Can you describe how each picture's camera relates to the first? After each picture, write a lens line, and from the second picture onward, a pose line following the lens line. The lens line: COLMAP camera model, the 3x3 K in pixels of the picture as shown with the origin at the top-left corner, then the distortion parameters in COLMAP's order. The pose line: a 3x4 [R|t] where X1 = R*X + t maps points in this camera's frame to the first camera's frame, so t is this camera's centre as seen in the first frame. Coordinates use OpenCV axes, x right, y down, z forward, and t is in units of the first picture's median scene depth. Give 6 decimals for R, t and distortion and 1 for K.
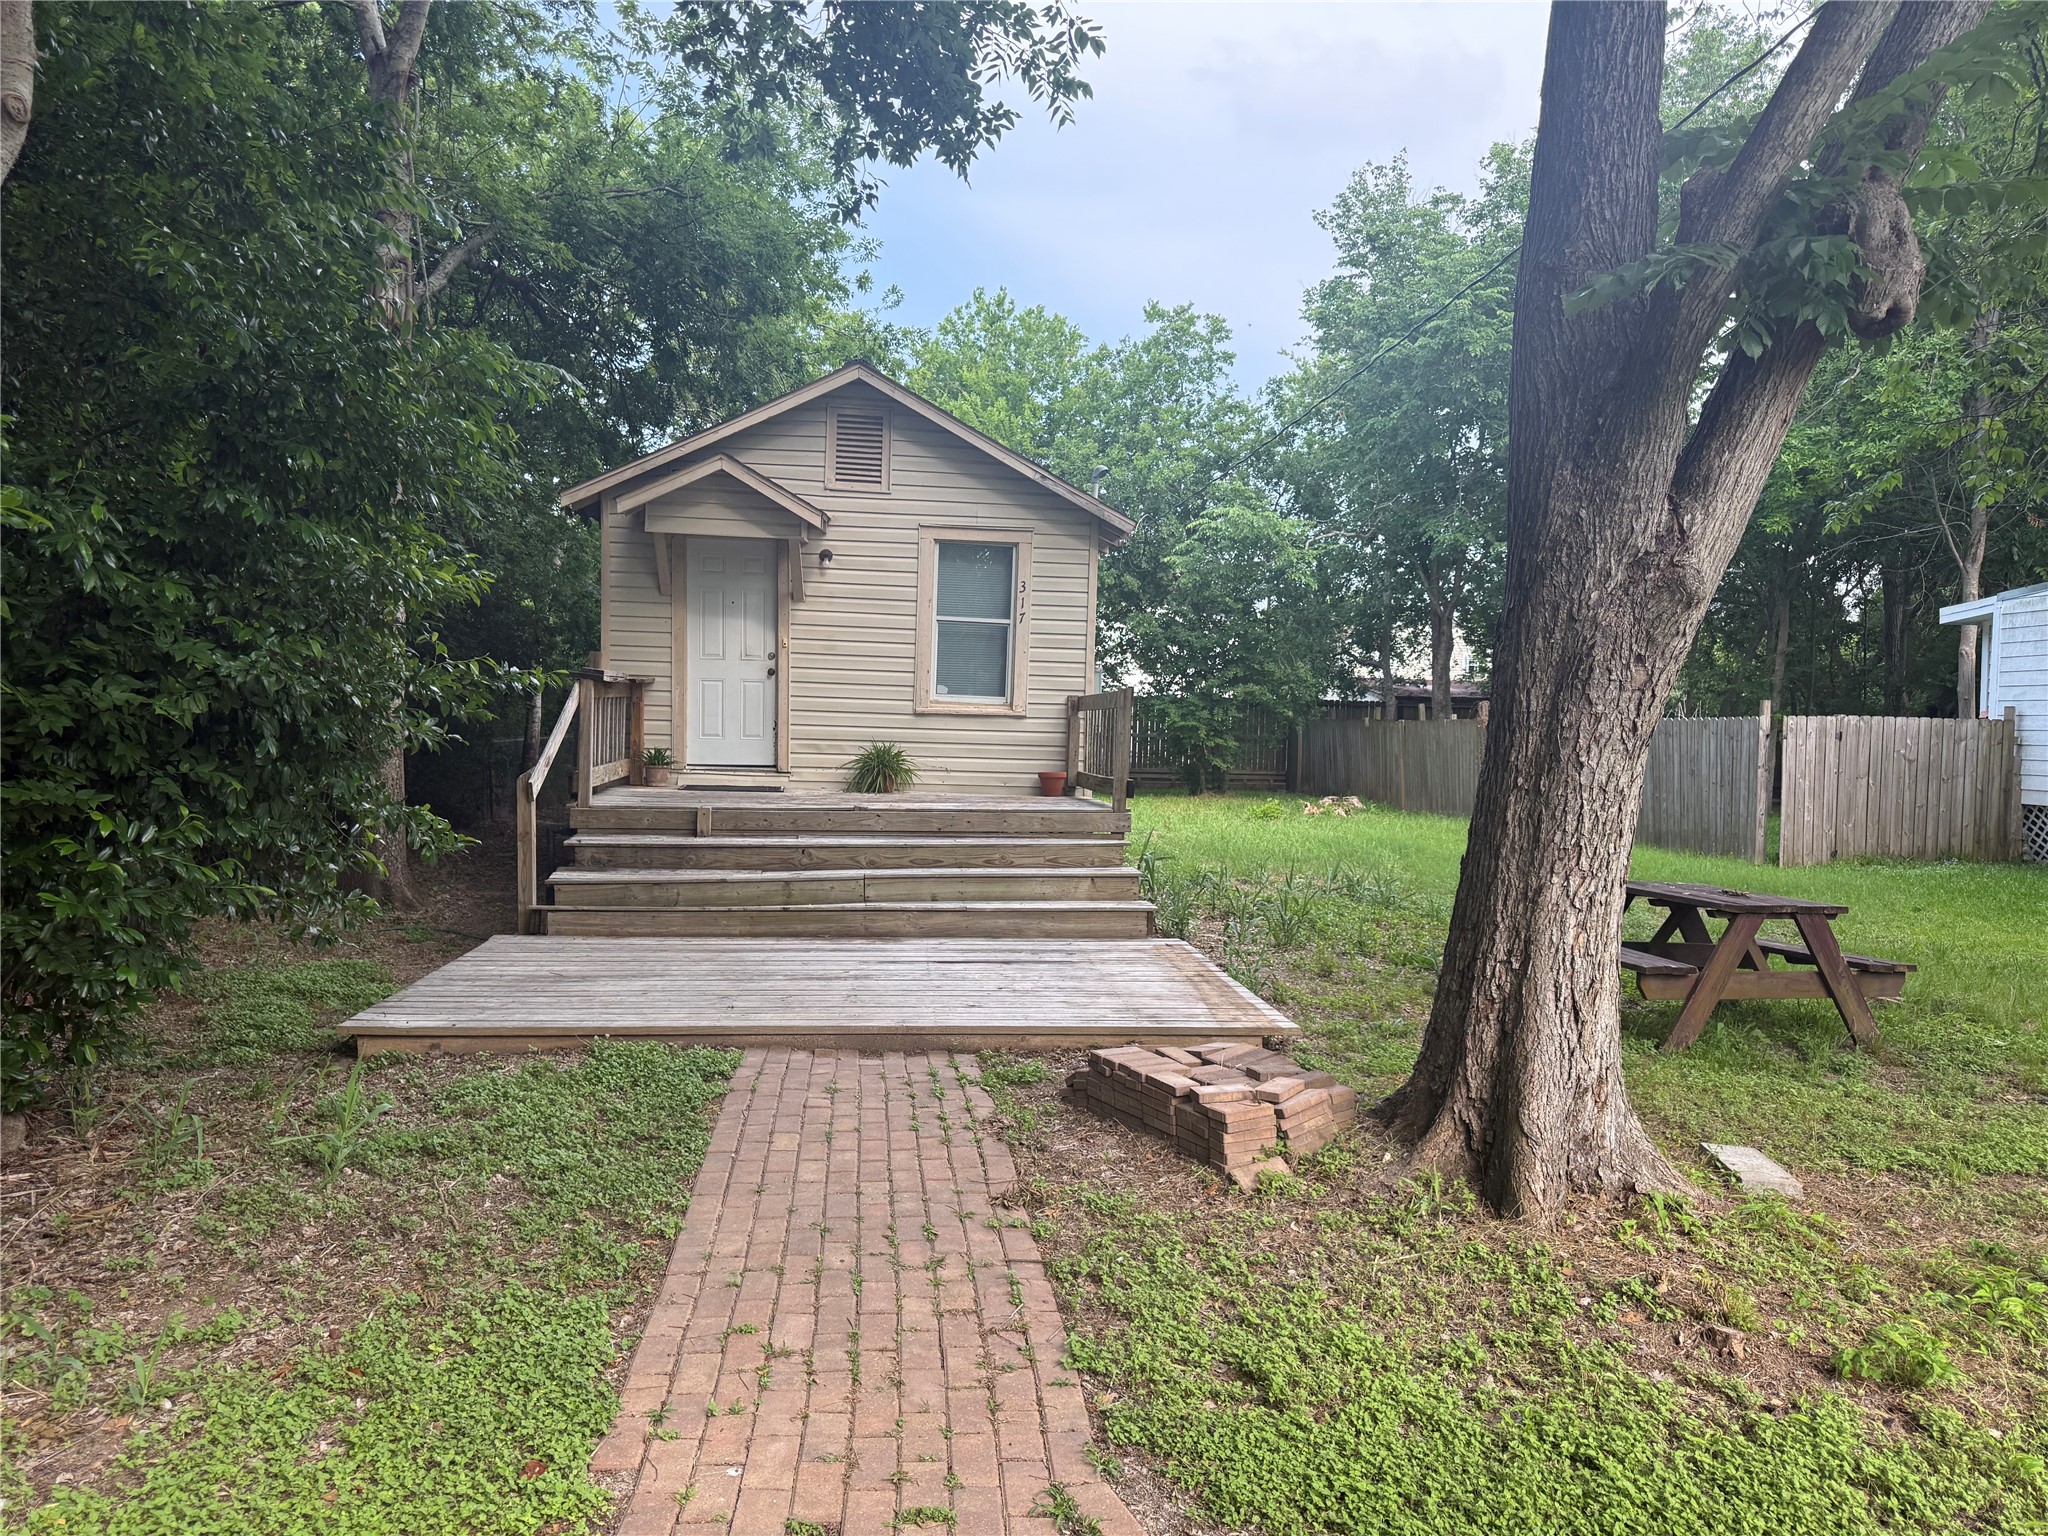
lens RADIAL K [[1442.1, 0, 1024.0], [0, 1442.1, 768.0], [0, 0, 1]] dist [0.066141, -0.000414]
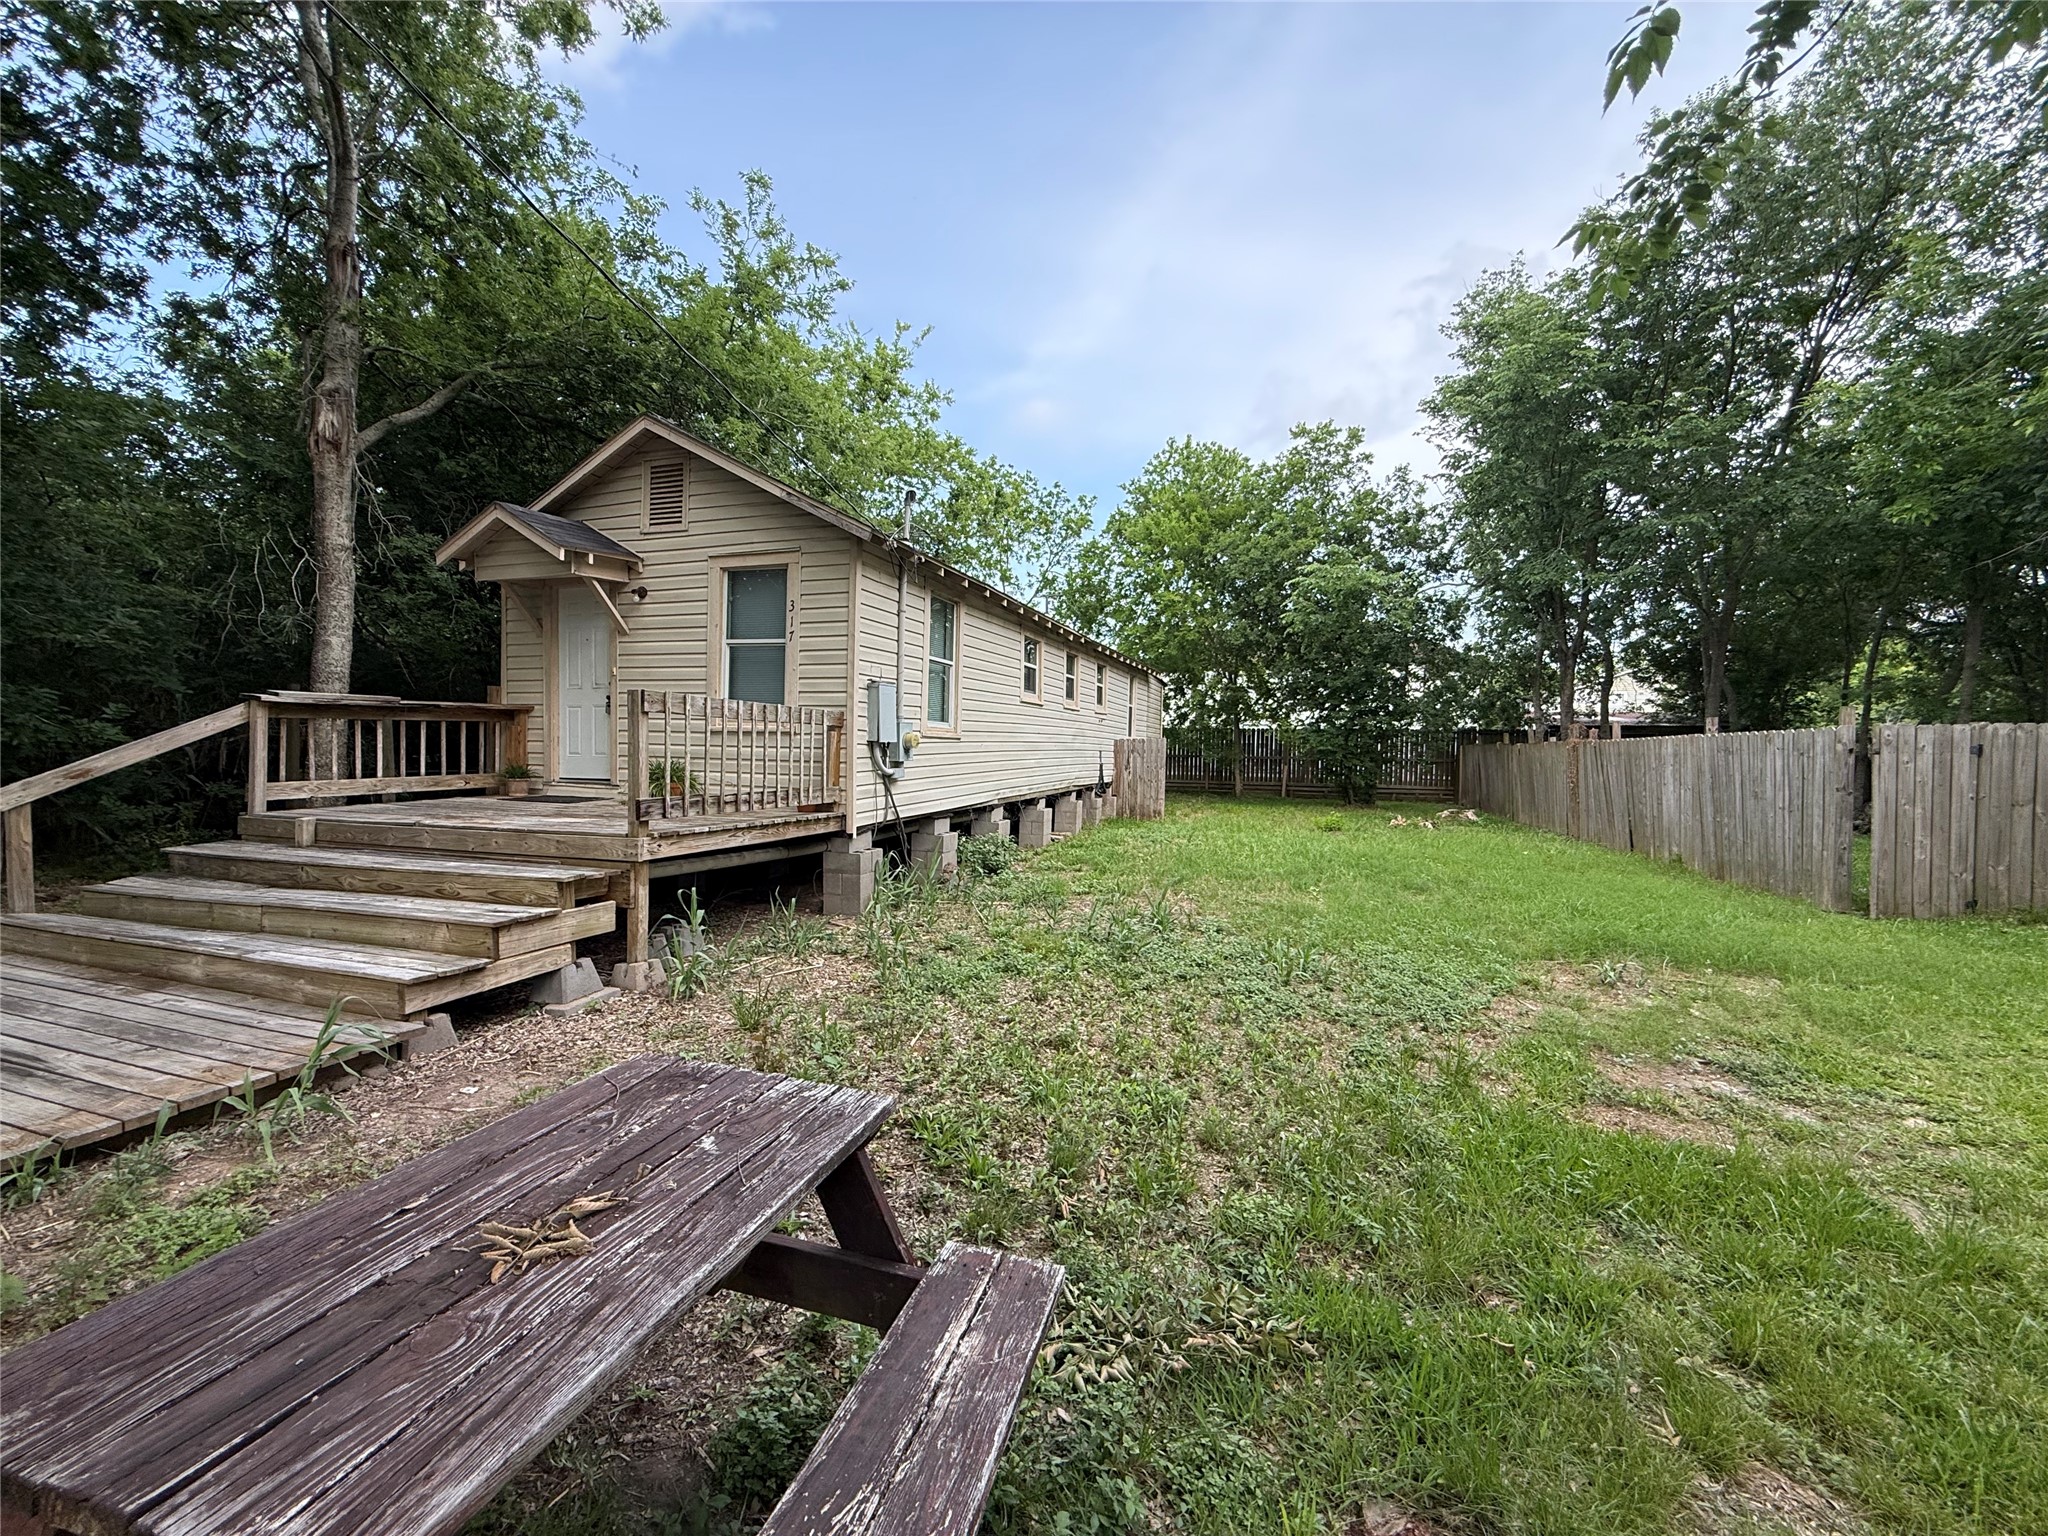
lens RADIAL K [[810.5, 0, 1014.9], [0, 810.5, 763.8], [0, 0, 1]] dist [0.000405, -0.000963]
pose [[0.900931, -0.001824, -0.433959, 0.390063], [-0.007405, 0.999781, -0.019574, -0.003639], [0.433900, 0.020848, 0.900720, 0.551814]]
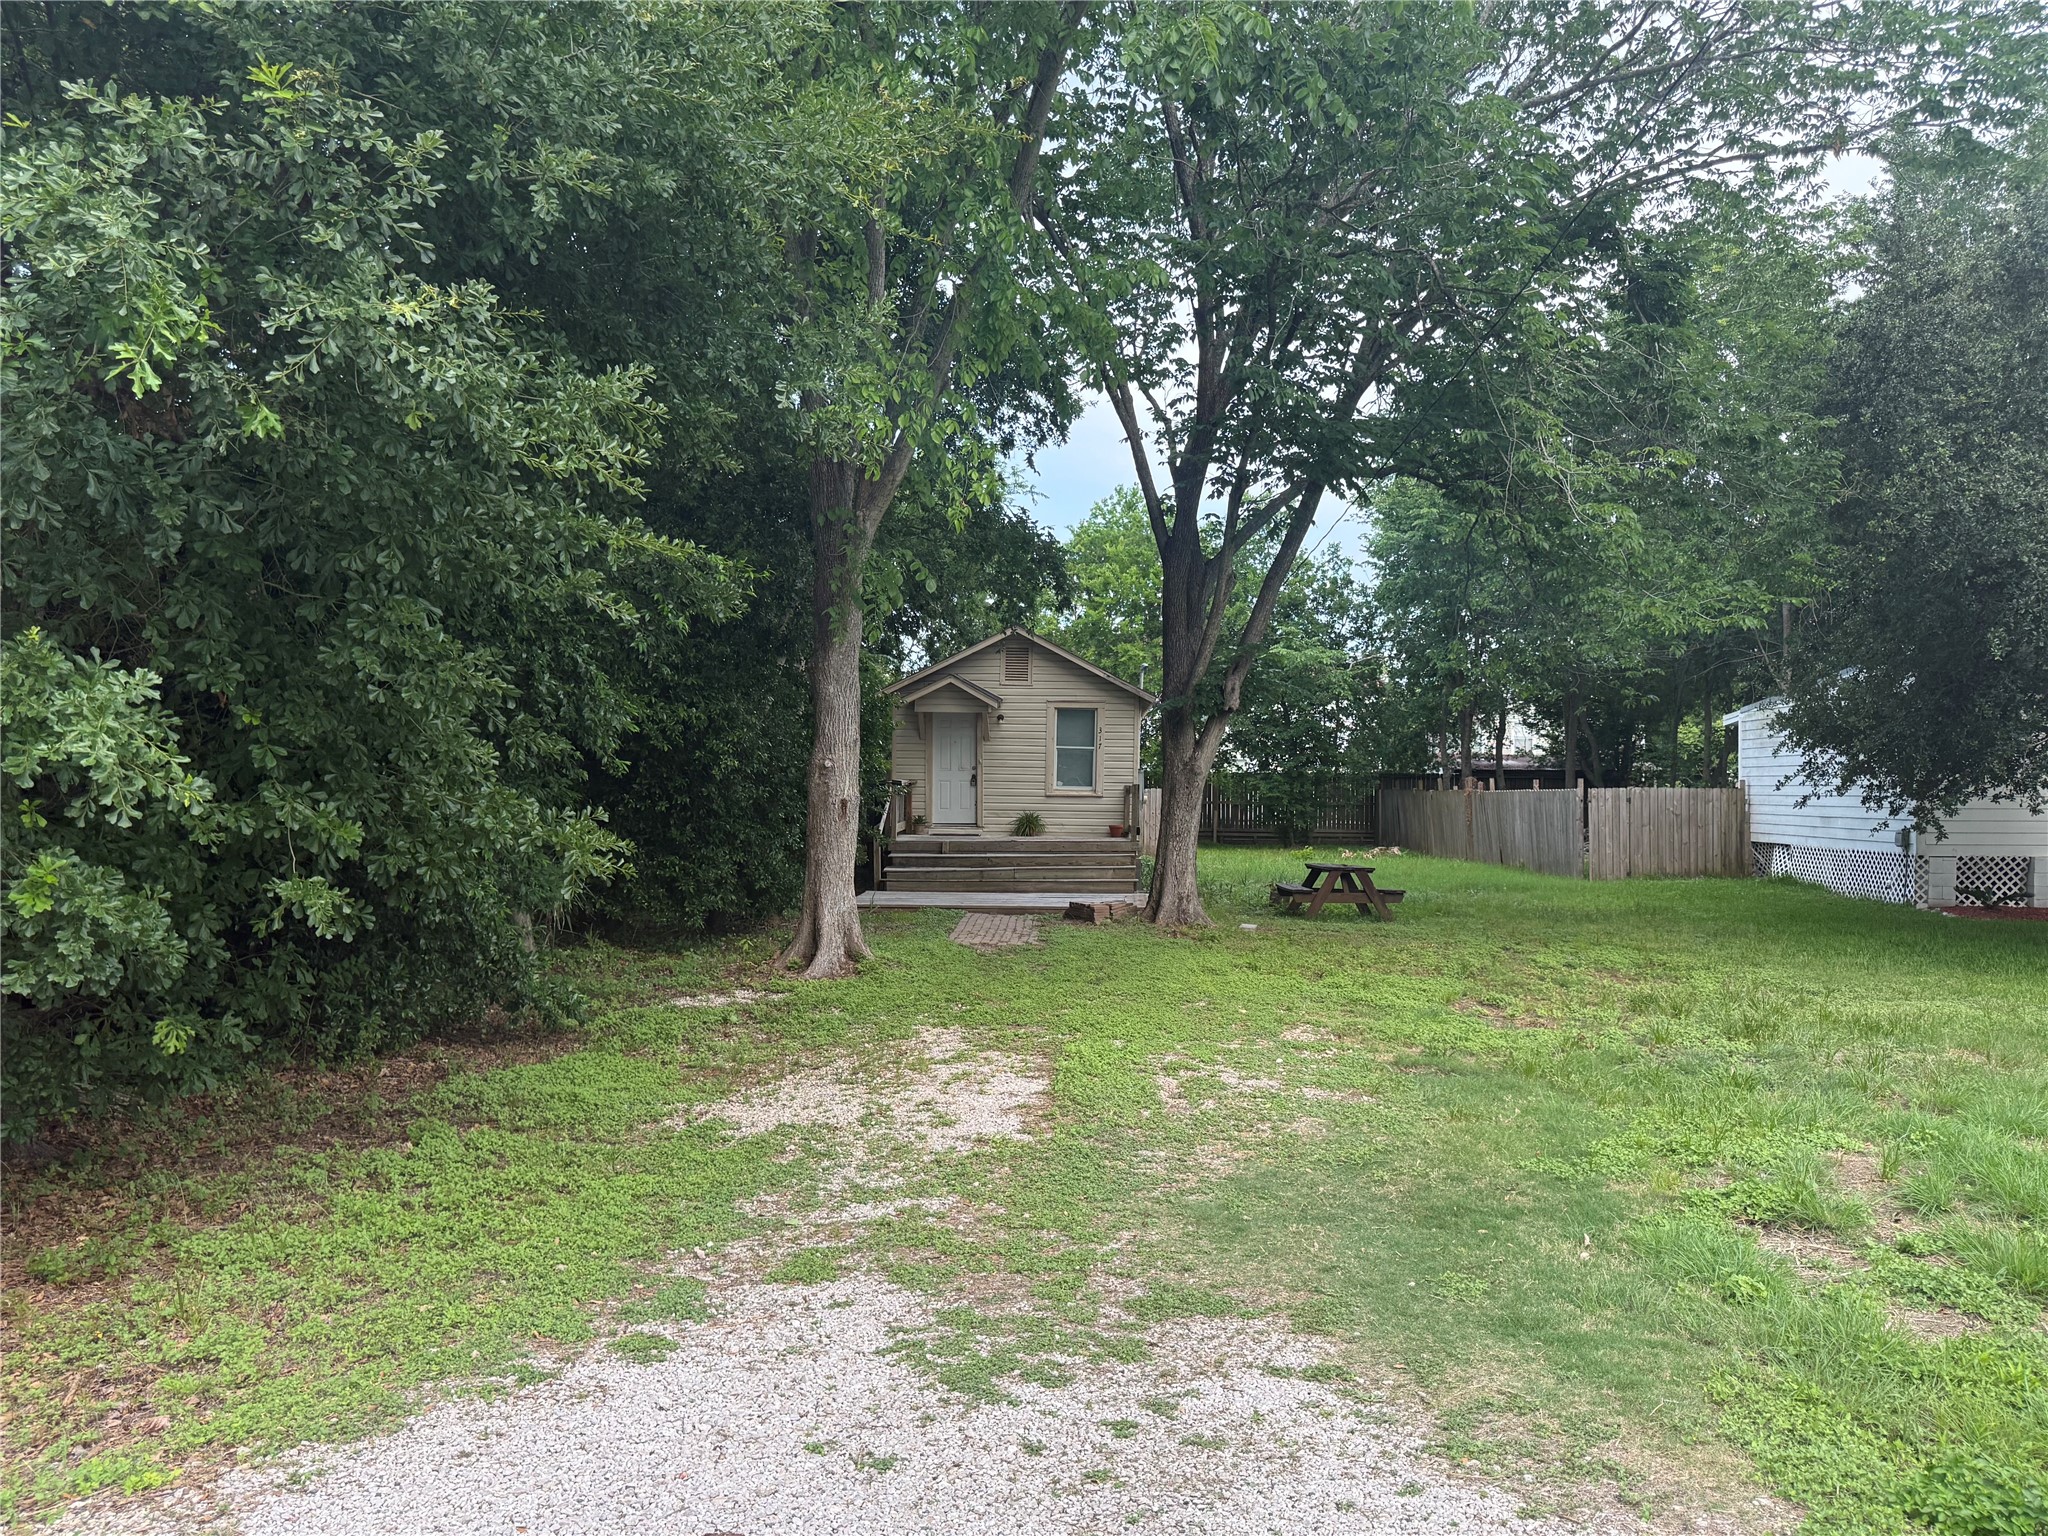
lens RADIAL K [[1538.0, 0, 1024.0], [0, 1538.0, 768.0], [0, 0, 1]] dist [0.090423, -0.000166]
pose [[0.989909, -0.017935, -0.140567, 0.188663], [0.011430, 0.998832, -0.046948, 0.021832], [0.141245, 0.044868, 0.988957, -1.069944]]
